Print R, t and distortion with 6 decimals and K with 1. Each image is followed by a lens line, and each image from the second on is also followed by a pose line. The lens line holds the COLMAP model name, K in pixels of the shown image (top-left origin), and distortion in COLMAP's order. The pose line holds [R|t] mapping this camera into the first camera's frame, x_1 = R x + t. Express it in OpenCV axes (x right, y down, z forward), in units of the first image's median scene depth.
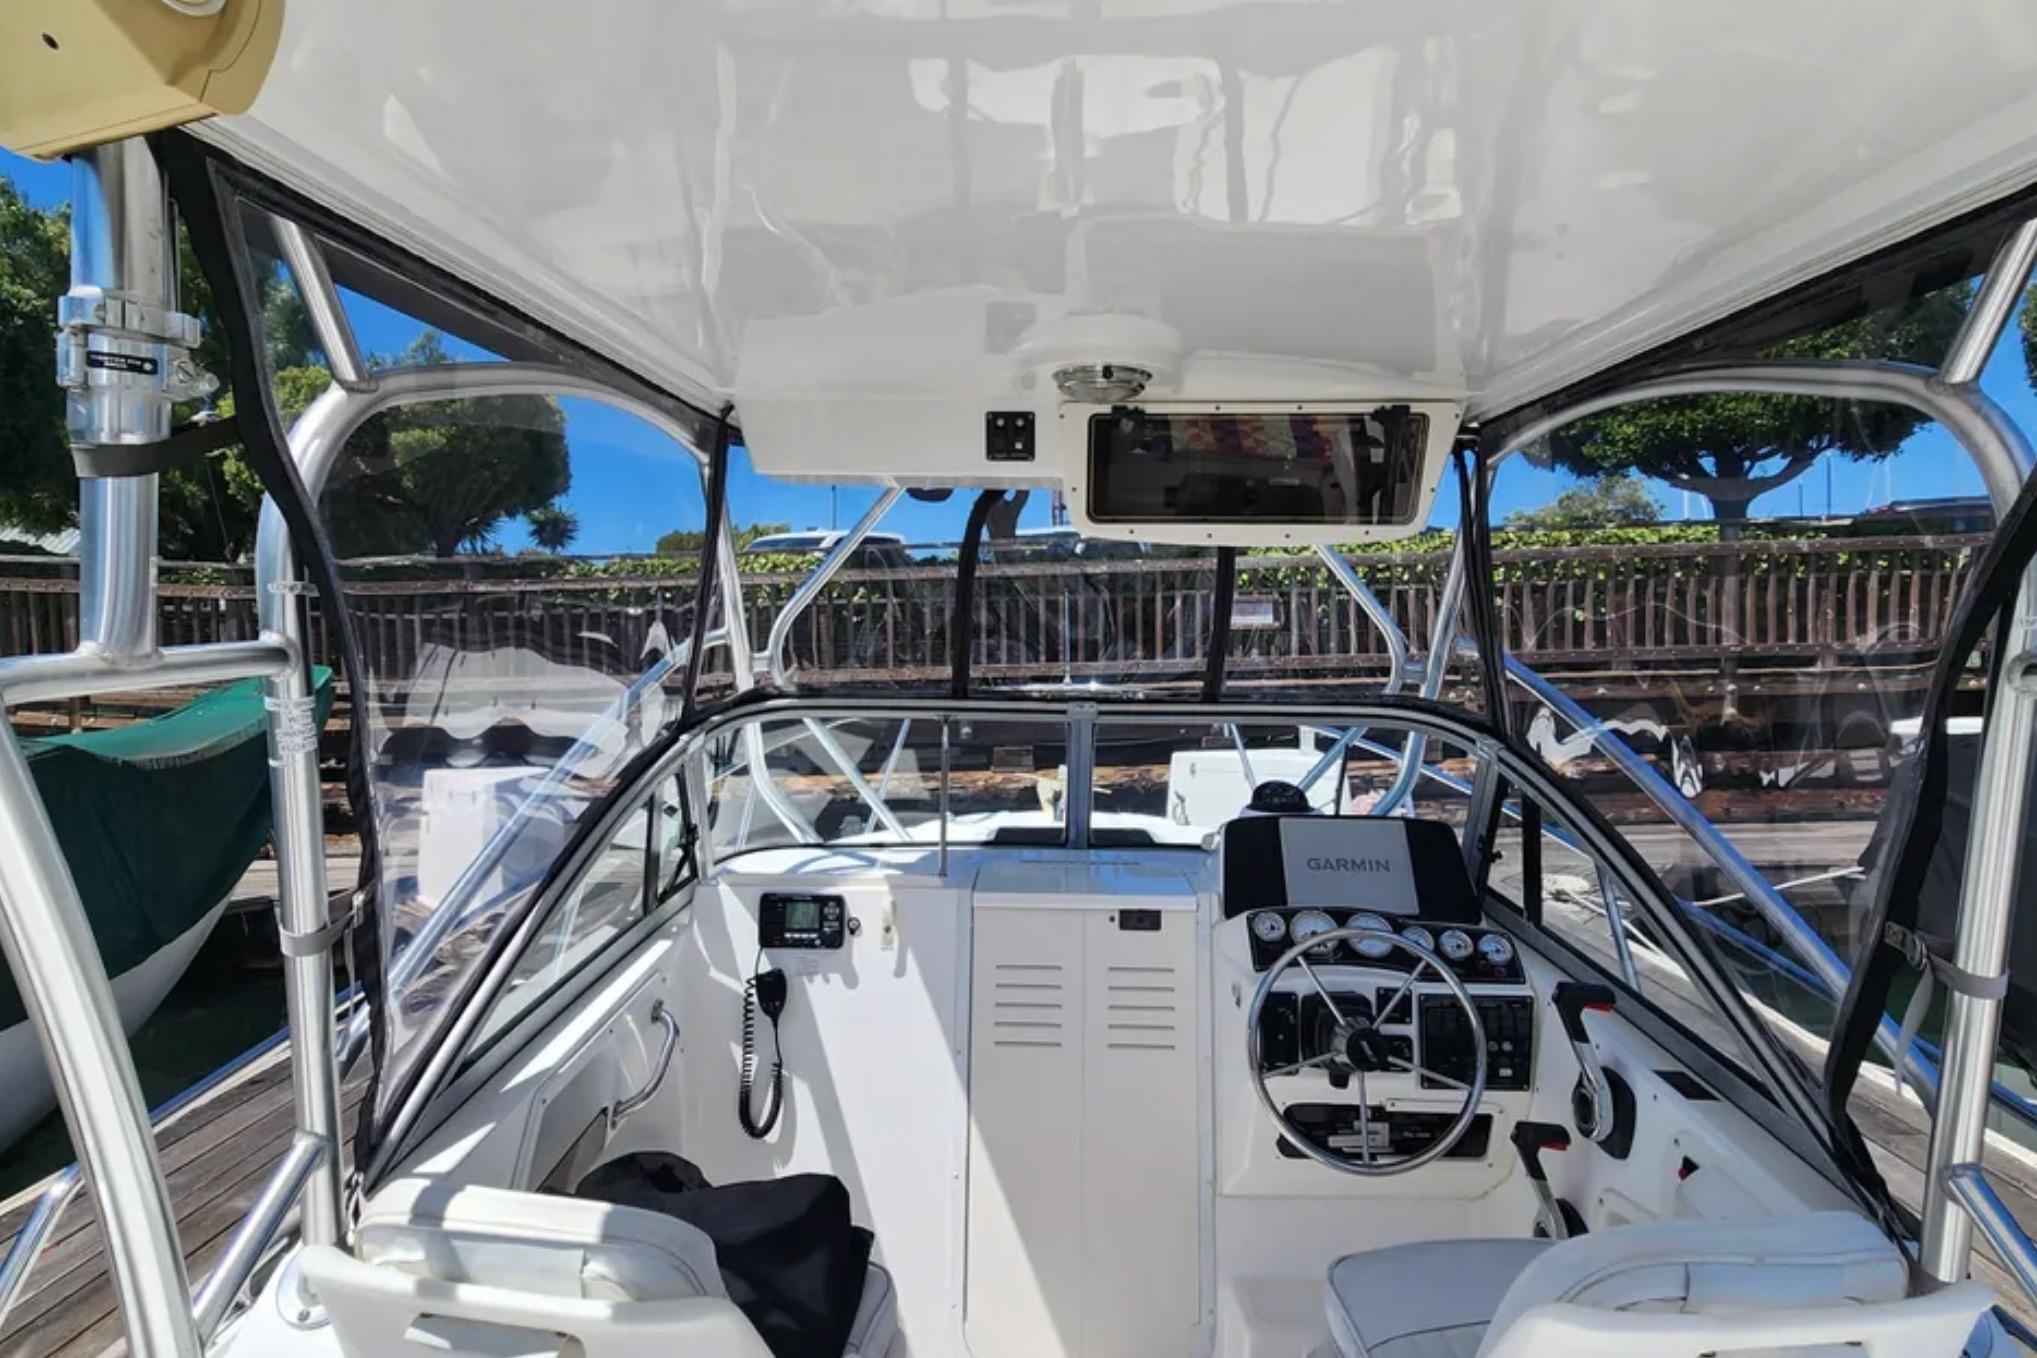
lens RADIAL K [[1146.8, 0, 1021.1], [0, 1146.8, 659.7], [0, 0, 1]] dist [0.003316, 0.000382]
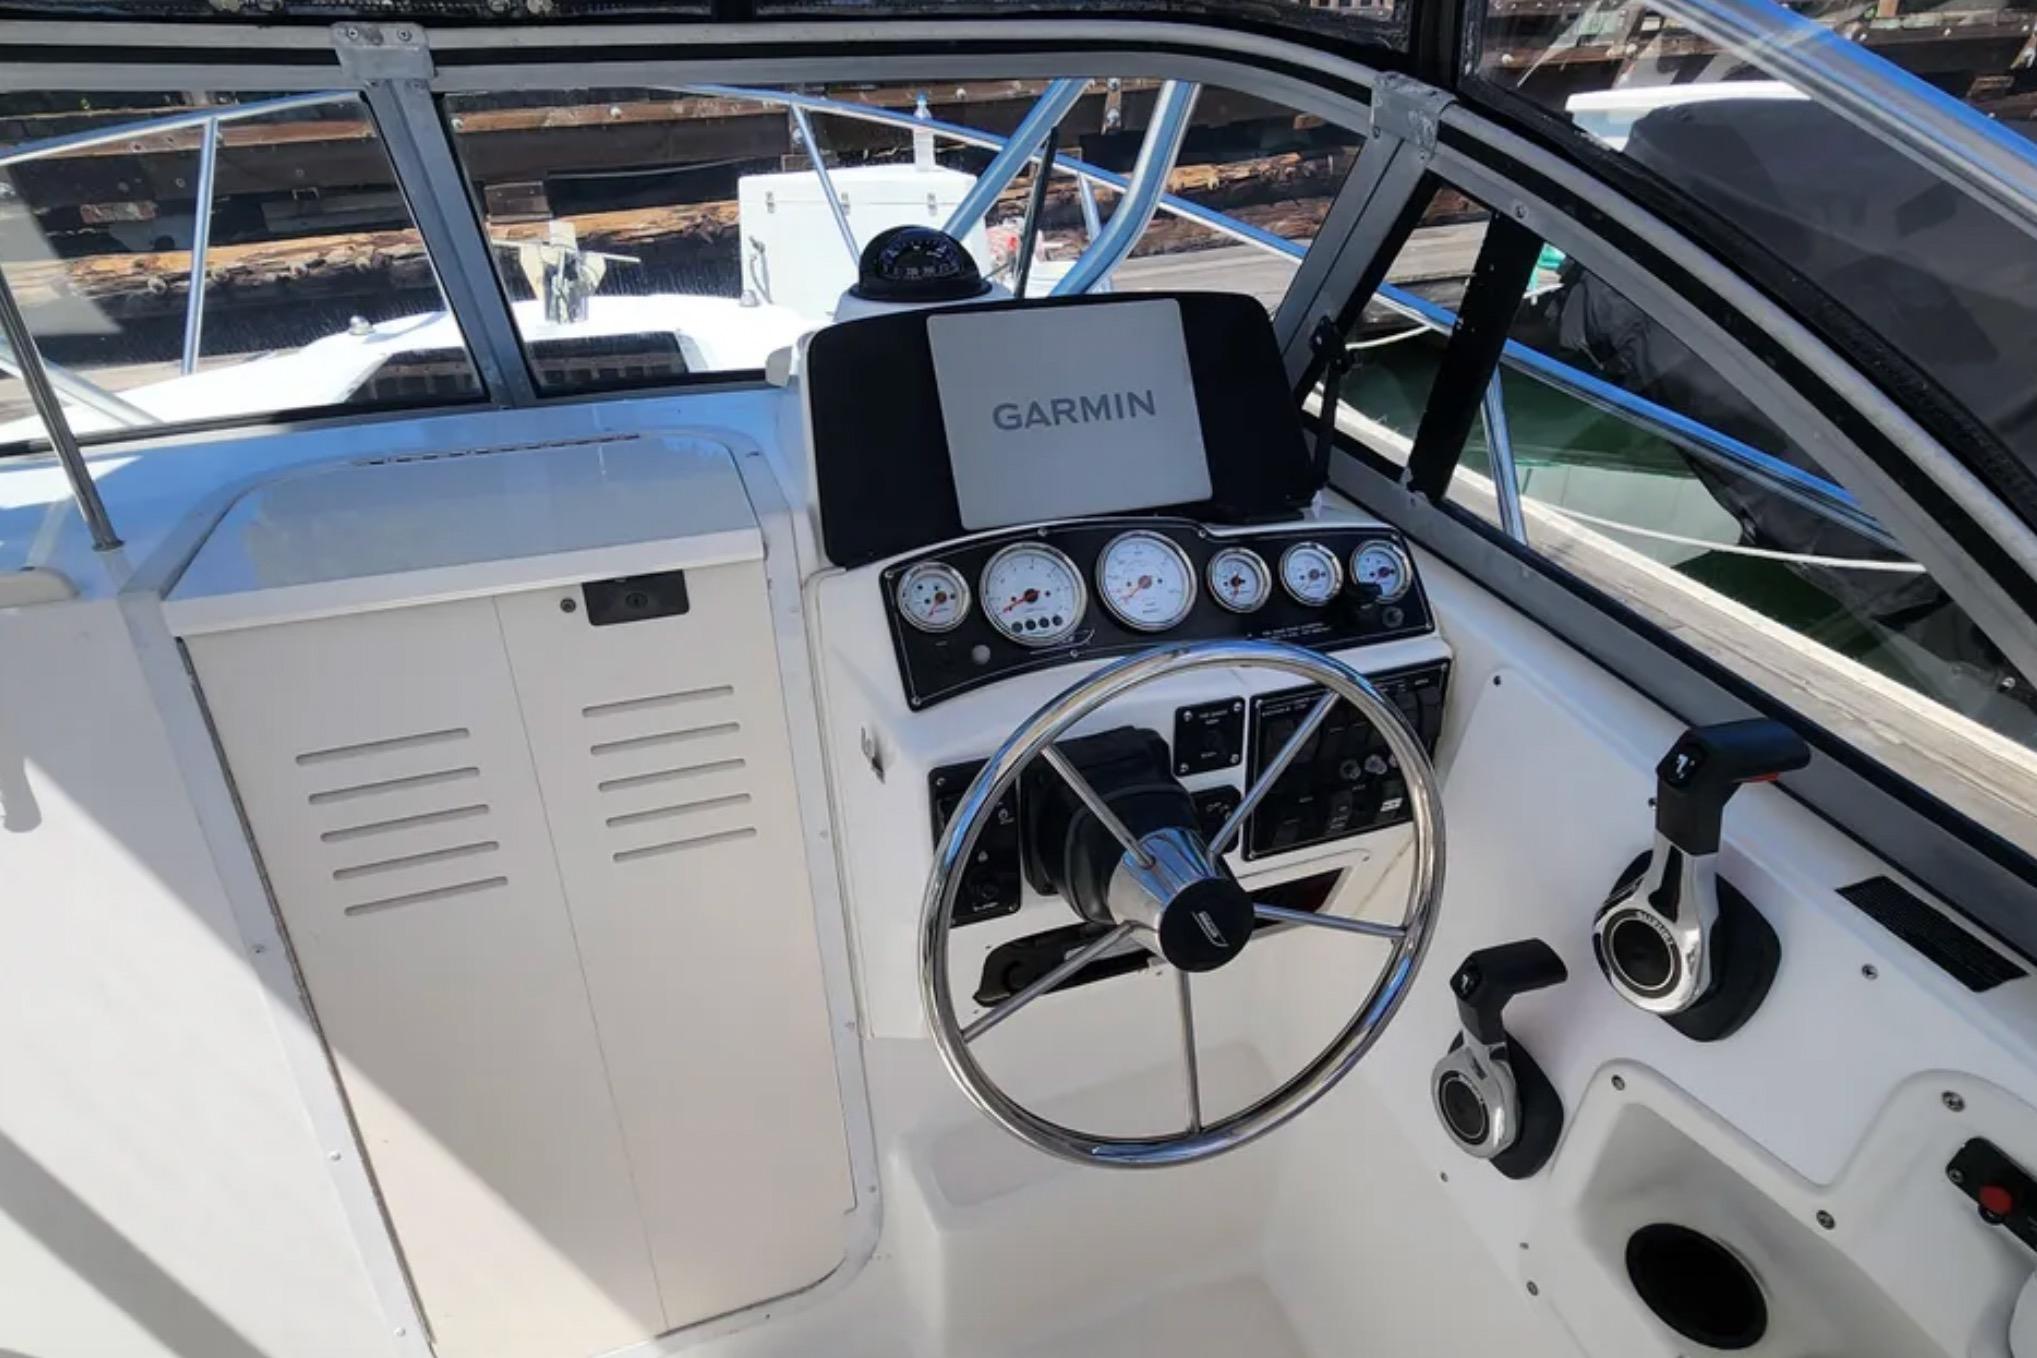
lens RADIAL K [[1146.8, 0, 1021.1], [0, 1146.8, 659.7], [0, 0, 1]] dist [0.003316, 0.000382]
pose [[0.938364, -0.179347, 0.295477, 0.108965], [0.024332, 0.887005, 0.461117, 0.052396], [-0.344790, -0.425507, 0.836698, 0.582216]]
